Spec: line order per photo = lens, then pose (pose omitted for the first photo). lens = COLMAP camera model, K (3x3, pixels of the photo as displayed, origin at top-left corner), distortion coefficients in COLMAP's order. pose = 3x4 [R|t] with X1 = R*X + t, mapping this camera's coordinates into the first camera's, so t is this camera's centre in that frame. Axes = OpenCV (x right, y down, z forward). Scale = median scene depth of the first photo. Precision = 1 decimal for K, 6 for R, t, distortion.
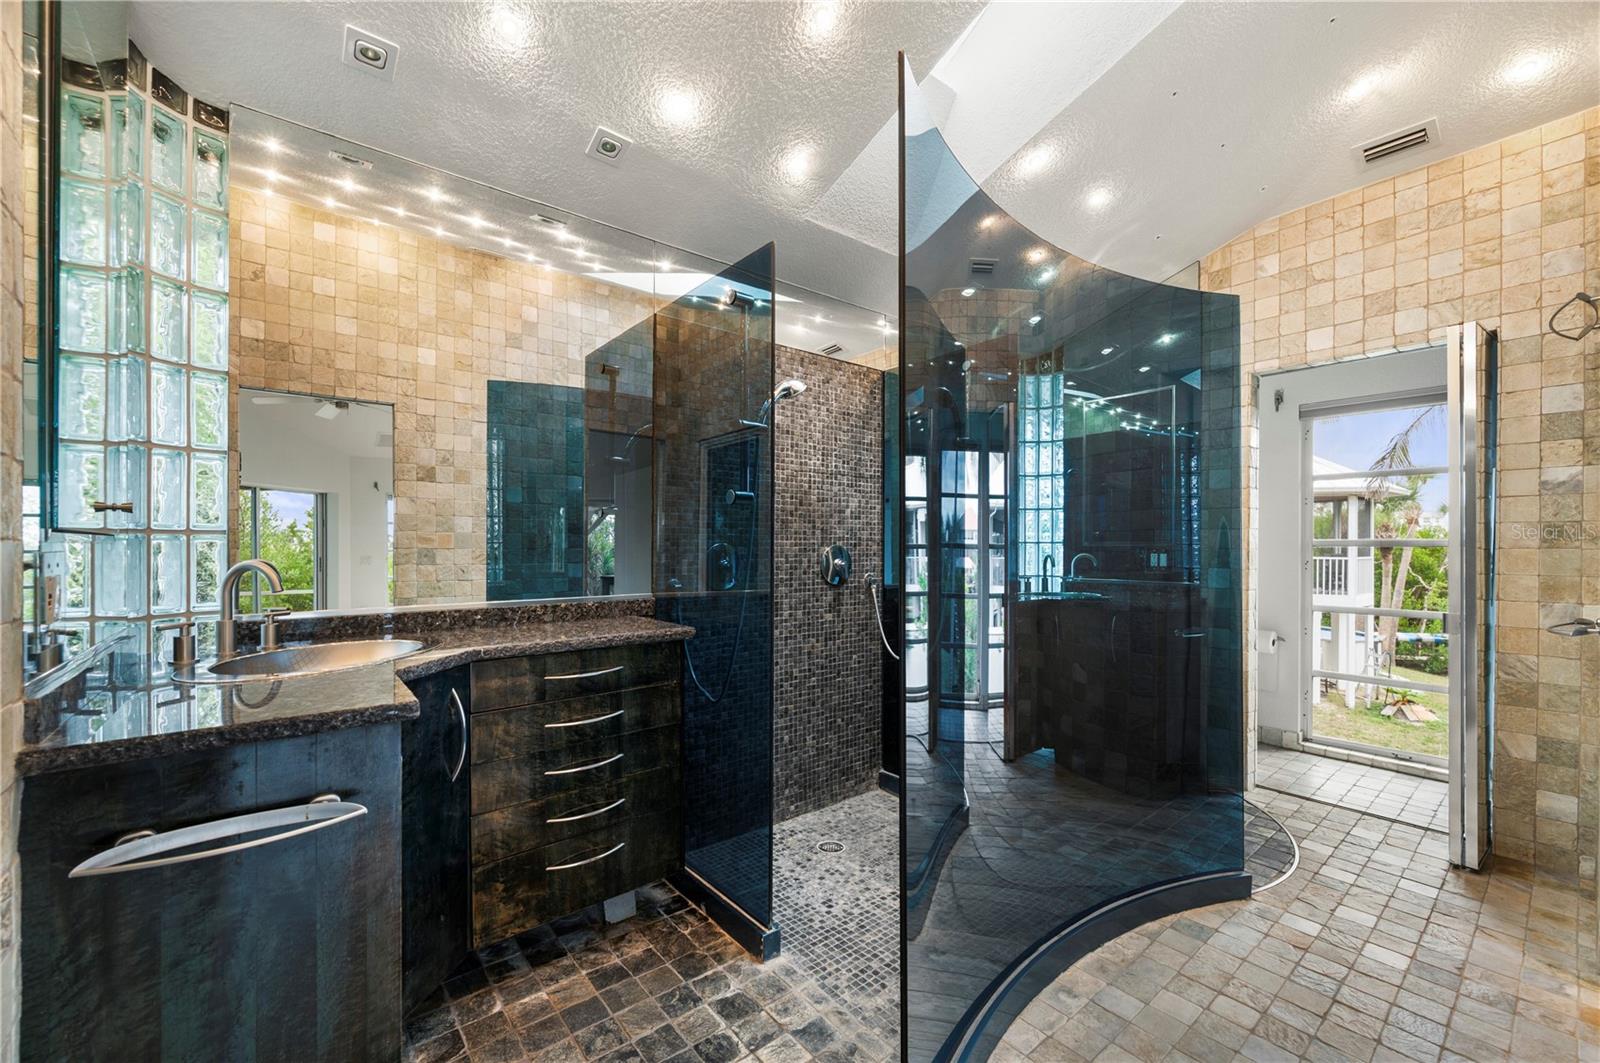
lens RADIAL K [[632.5, 0, 800.5], [0, 632.5, 543.5], [0, 0, 1]] dist [0.000331, -0.000806]
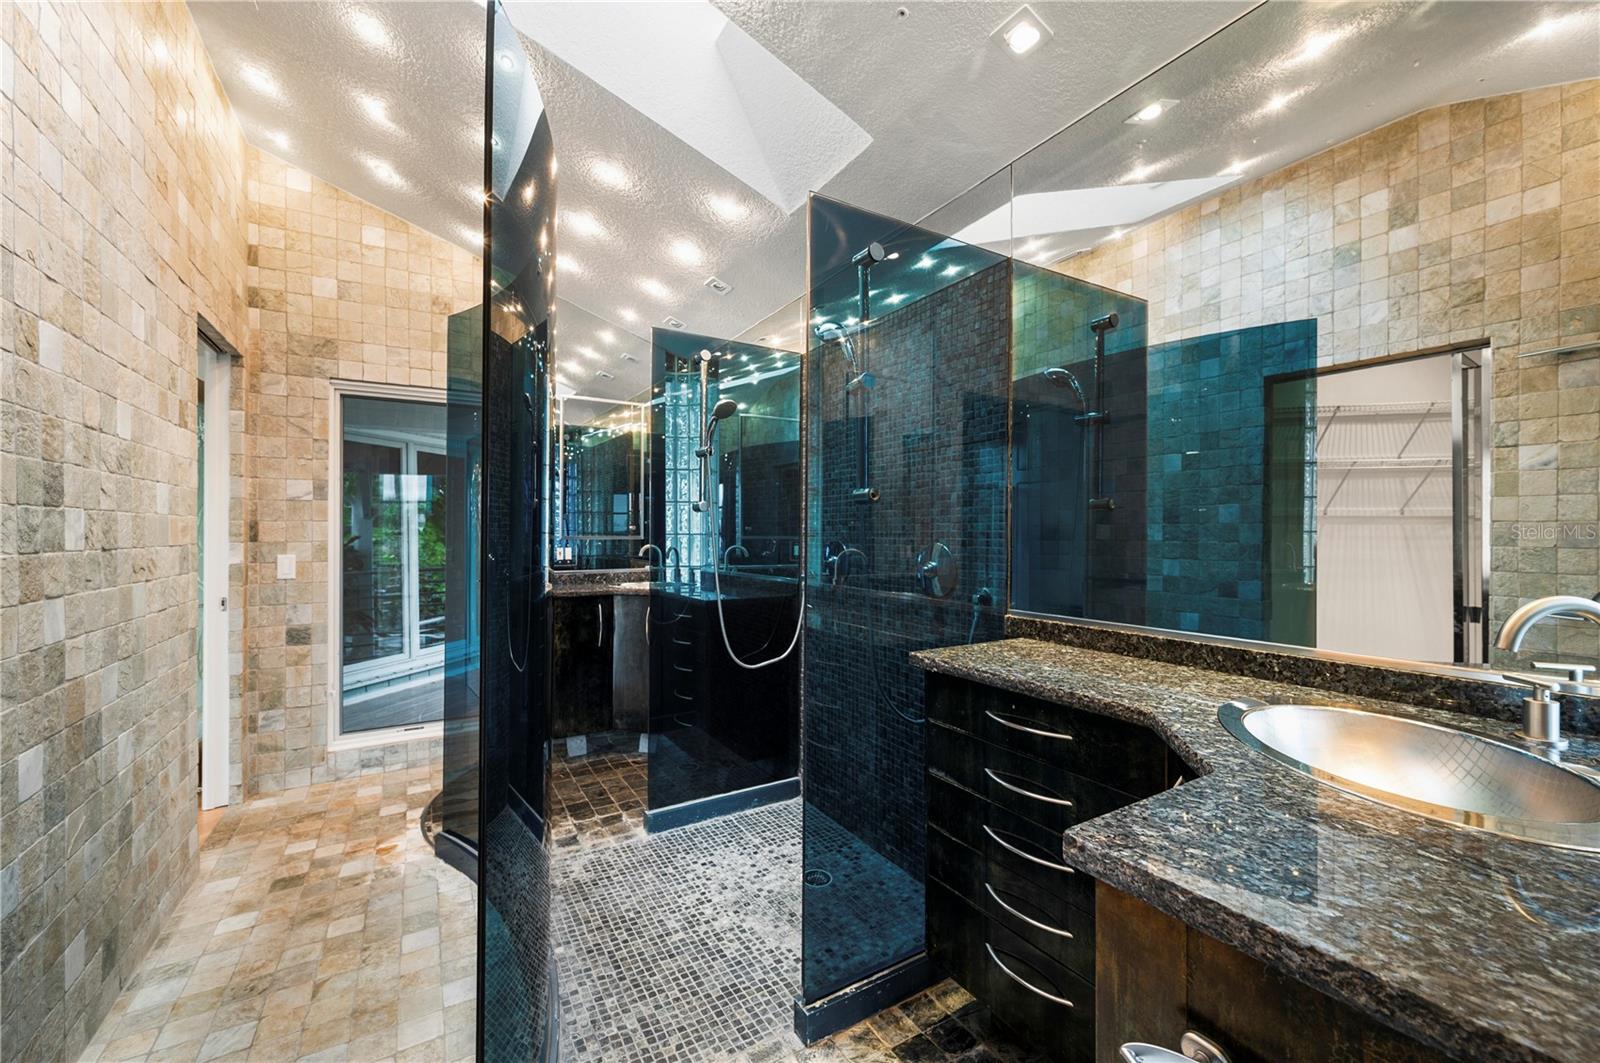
lens RADIAL K [[632.5, 0, 803.2], [0, 632.5, 530.4], [0, 0, 1]] dist [0.000331, -0.000806]
pose [[-0.135792, -0.010809, -0.990678, 0.865145], [0.001384, 0.999937, -0.011099, -0.004662], [0.990736, -0.002878, -0.135768, 1.007954]]
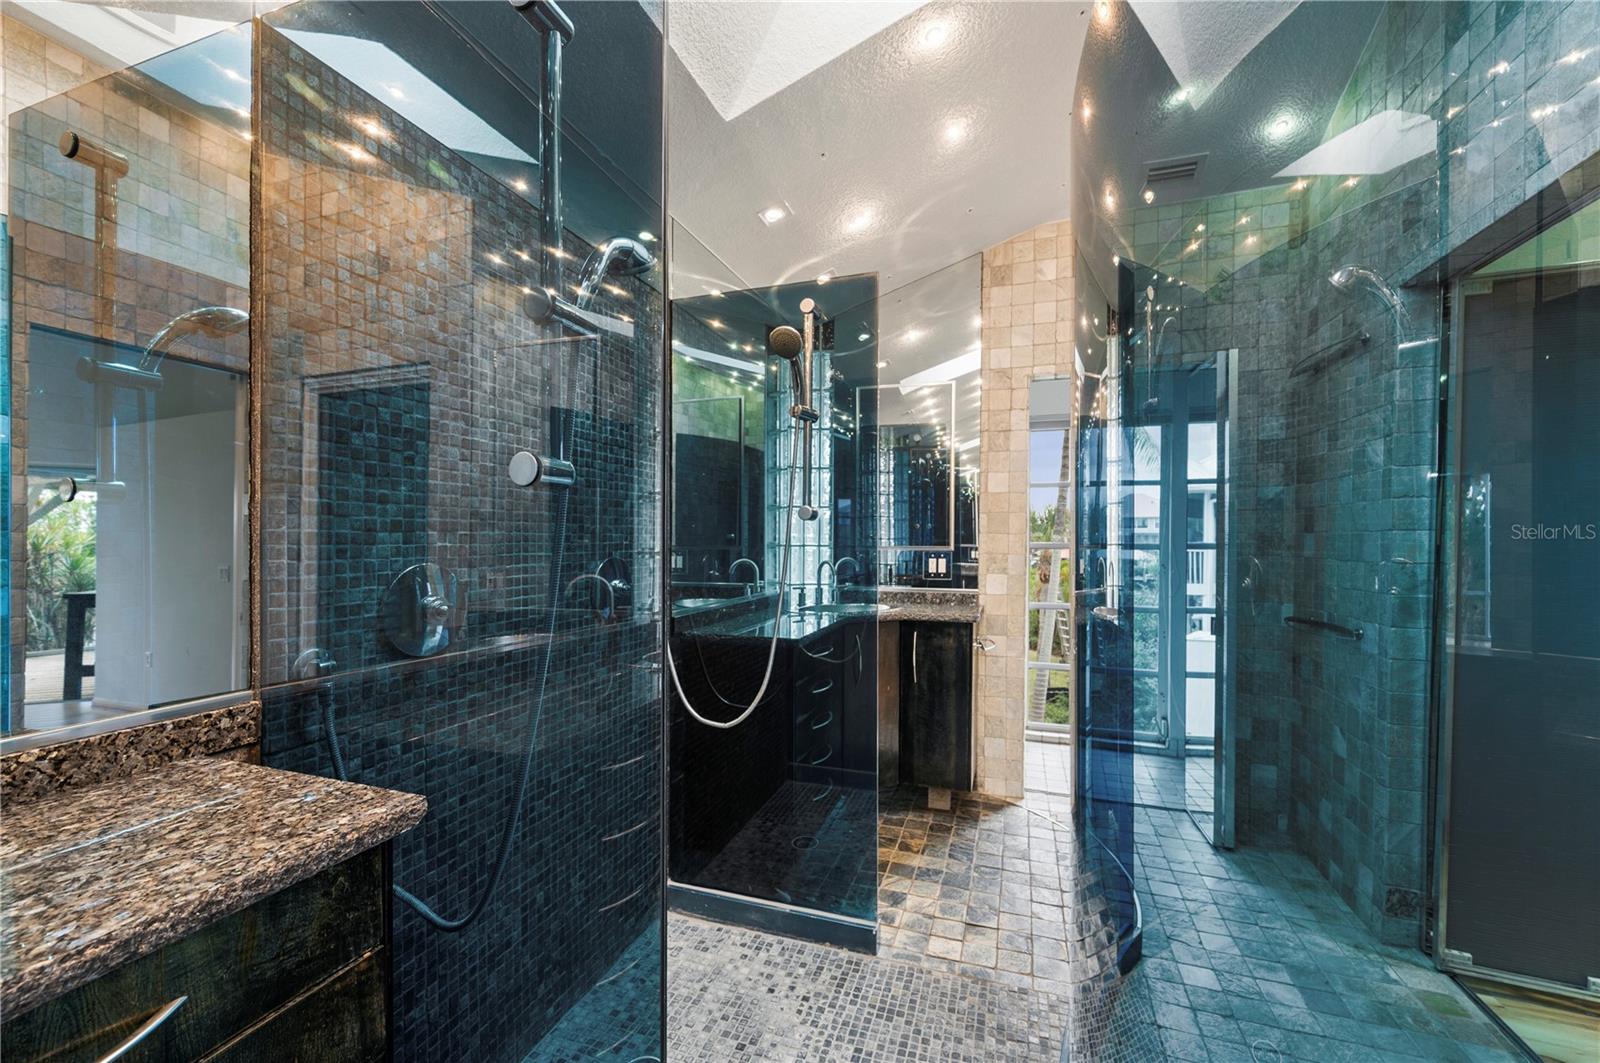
lens RADIAL K [[632.5, 0, 800.4], [0, 632.5, 540.8], [0, 0, 1]] dist [0.000331, -0.000806]
pose [[0.848503, -0.001101, 0.529189, -0.126458], [-0.004016, 0.999956, 0.008520, -0.021869], [-0.529175, -0.009355, 0.848461, 0.388750]]
